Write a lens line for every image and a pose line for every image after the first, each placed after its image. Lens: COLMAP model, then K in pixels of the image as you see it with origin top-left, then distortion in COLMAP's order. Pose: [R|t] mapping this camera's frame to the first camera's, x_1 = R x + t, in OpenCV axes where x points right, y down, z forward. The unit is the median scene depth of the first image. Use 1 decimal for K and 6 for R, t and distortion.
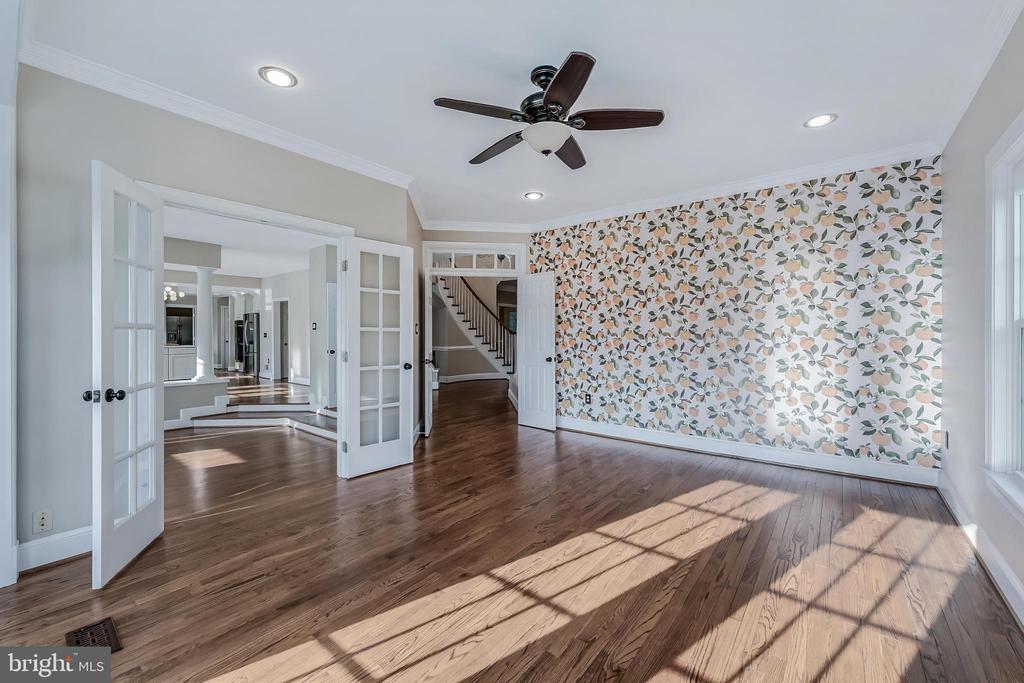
lens RADIAL K [[415.1, 0, 514.9], [0, 415.1, 337.6], [0, 0, 1]] dist [-0.000701, -0.000126]
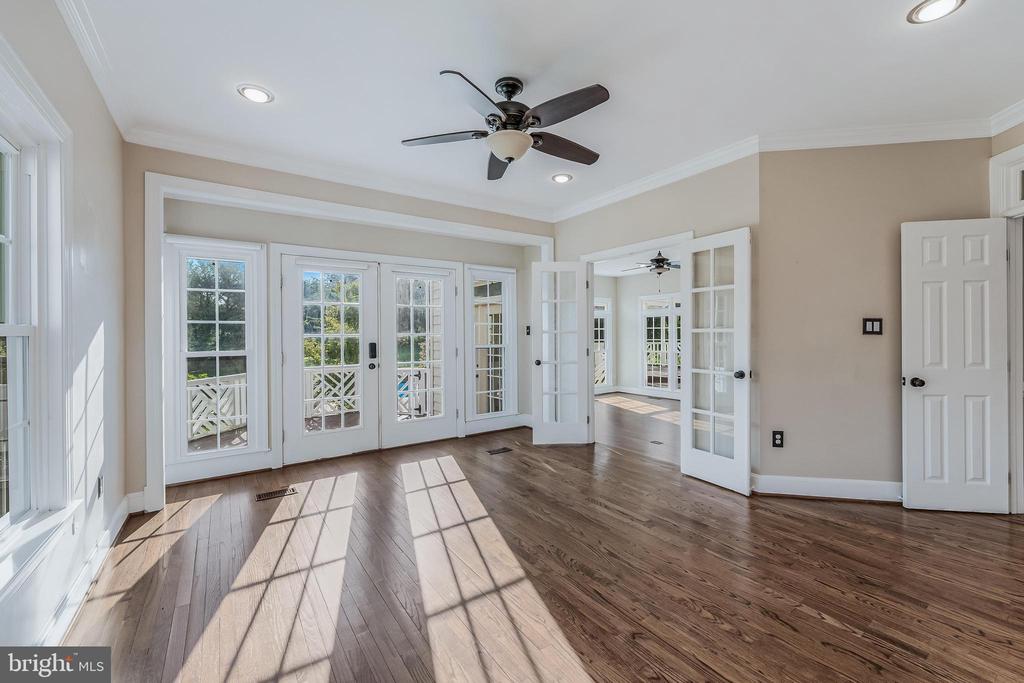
lens RADIAL K [[415.1, 0, 514.9], [0, 415.1, 335.7], [0, 0, 1]] dist [-0.000701, -0.000126]
pose [[-0.288167, 0.008946, -0.957539, 0.914197], [0.001013, 0.999959, 0.009038, -0.021234], [0.957580, 0.001635, -0.288164, 1.131286]]
